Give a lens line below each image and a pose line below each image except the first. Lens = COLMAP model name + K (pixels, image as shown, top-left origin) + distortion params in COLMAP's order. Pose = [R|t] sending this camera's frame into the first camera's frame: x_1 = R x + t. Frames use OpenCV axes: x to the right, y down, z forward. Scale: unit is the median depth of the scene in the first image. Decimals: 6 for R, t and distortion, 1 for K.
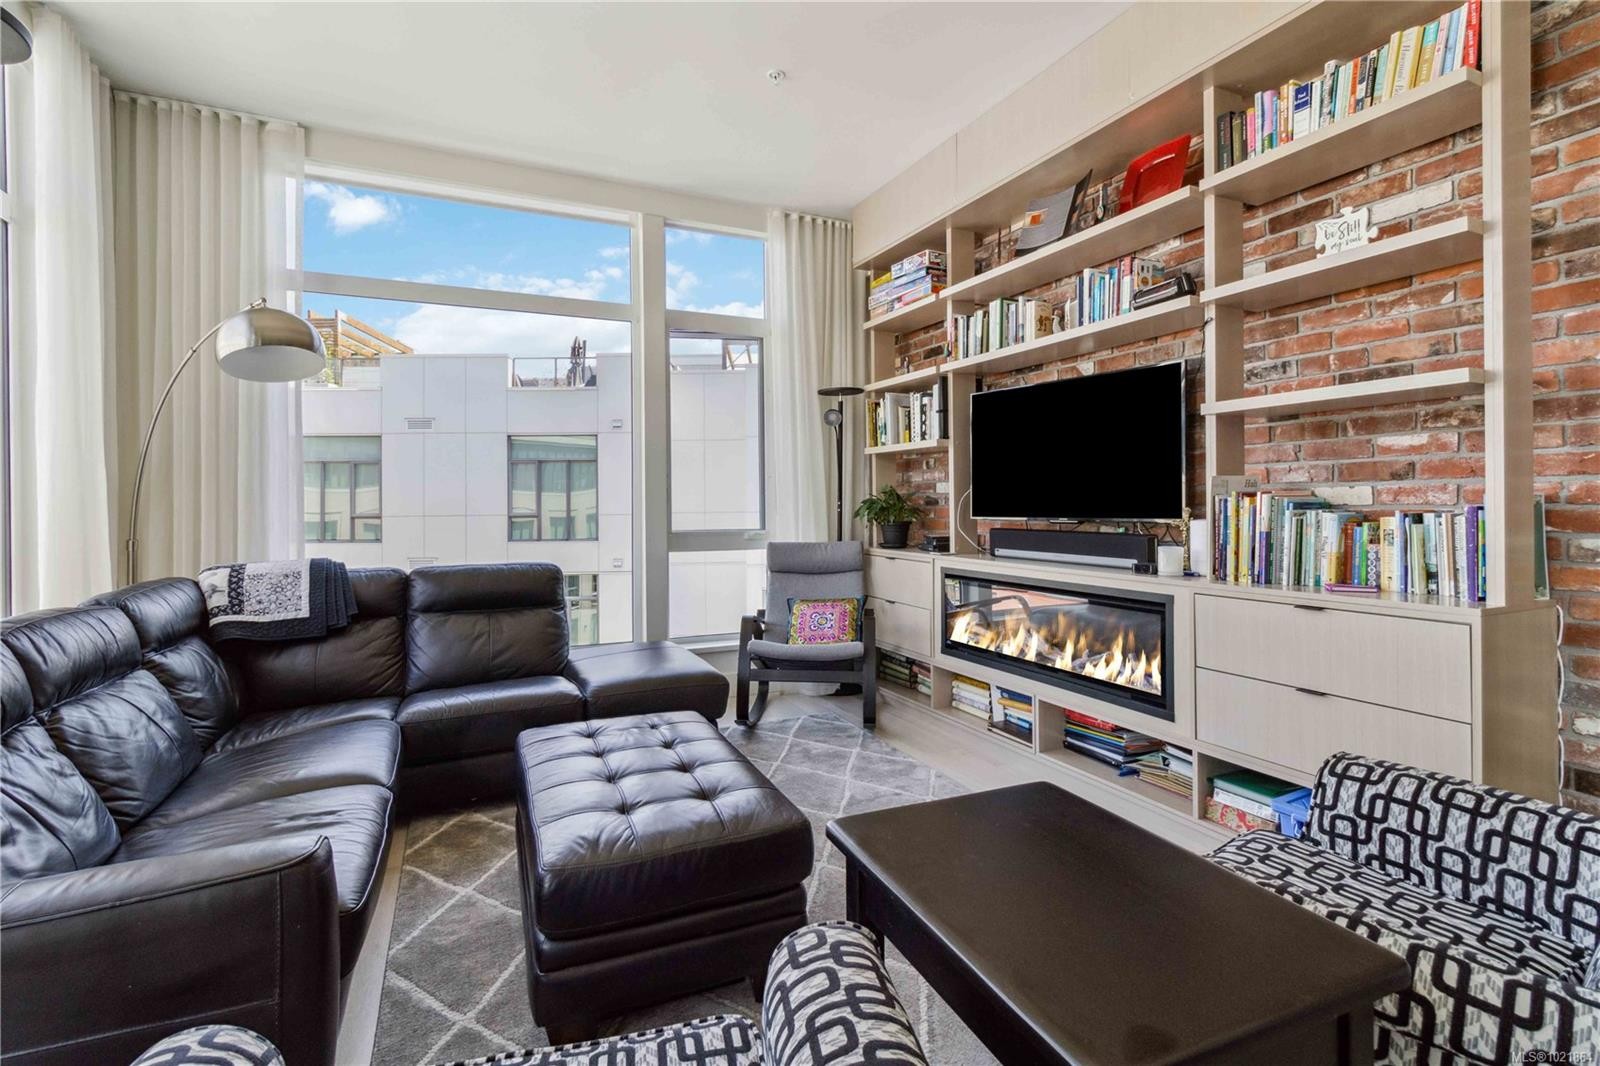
lens RADIAL K [[743.9, 0, 801.3], [0, 743.9, 511.8], [0, 0, 1]] dist [0.001687, 0.001384]
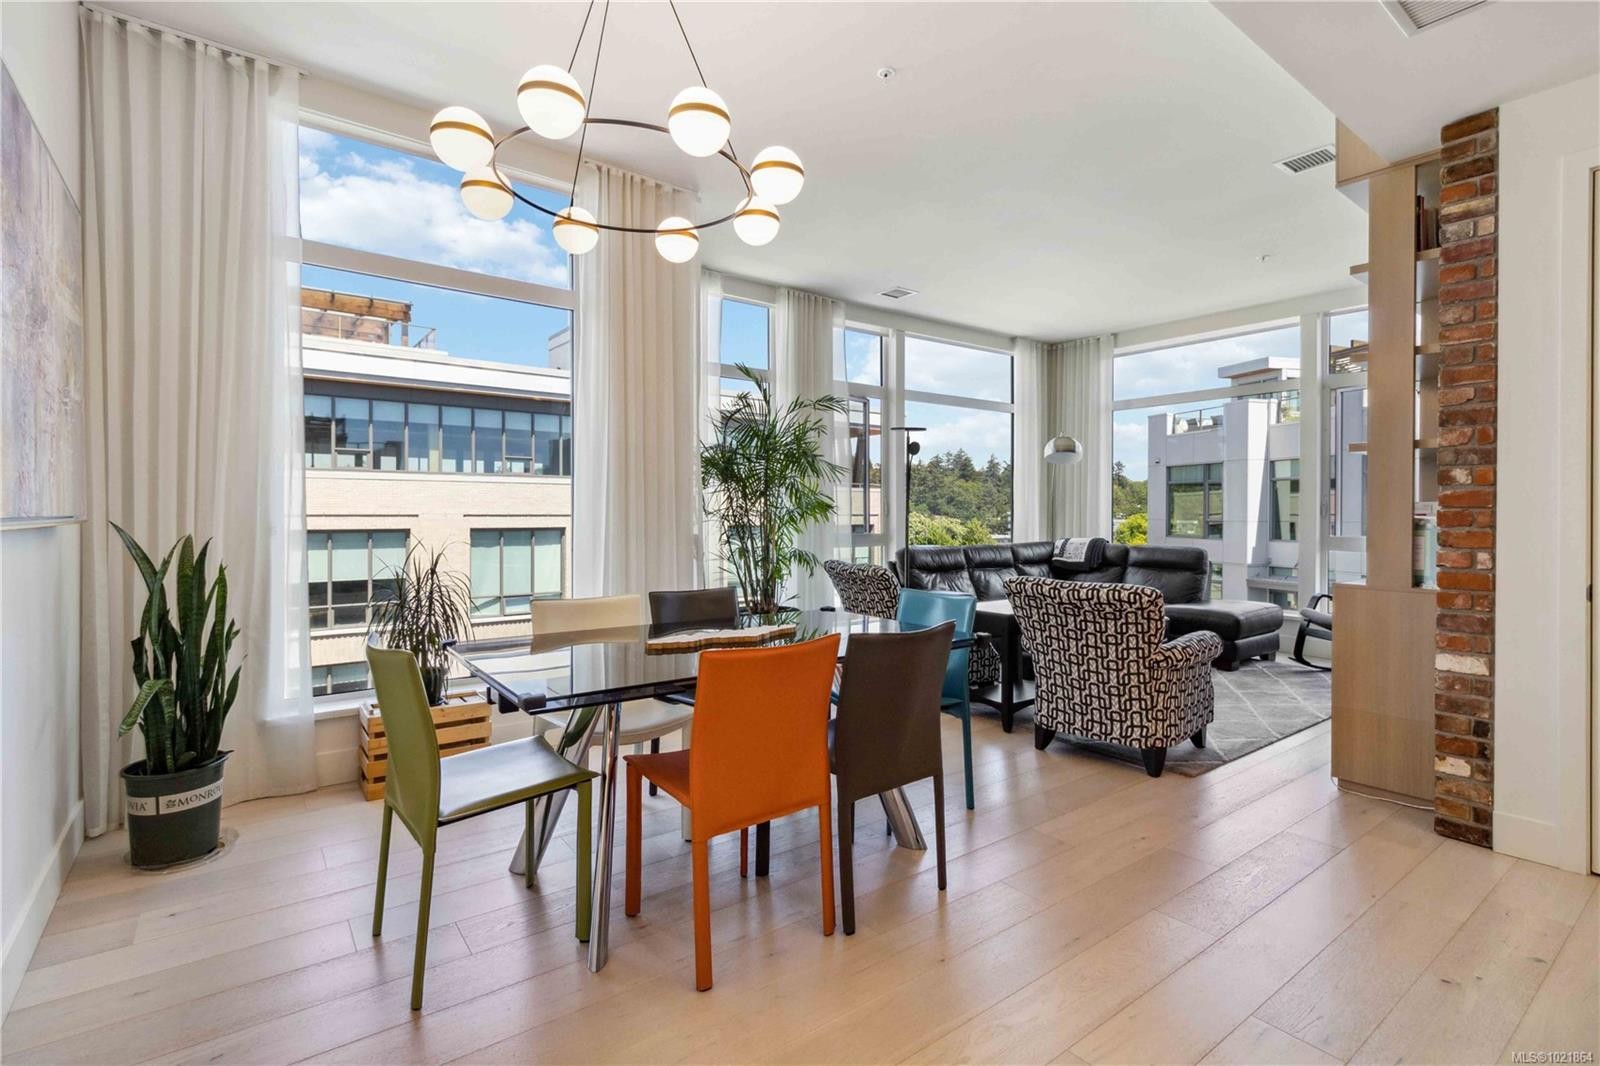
lens RADIAL K [[743.9, 0, 794.9], [0, 743.9, 511.2], [0, 0, 1]] dist [0.001687, 0.001384]
pose [[0.200690, 0.008215, -0.979620, 1.737699], [-0.009278, 0.999936, 0.006485, -0.029085], [0.979611, 0.007787, 0.200753, -0.432086]]
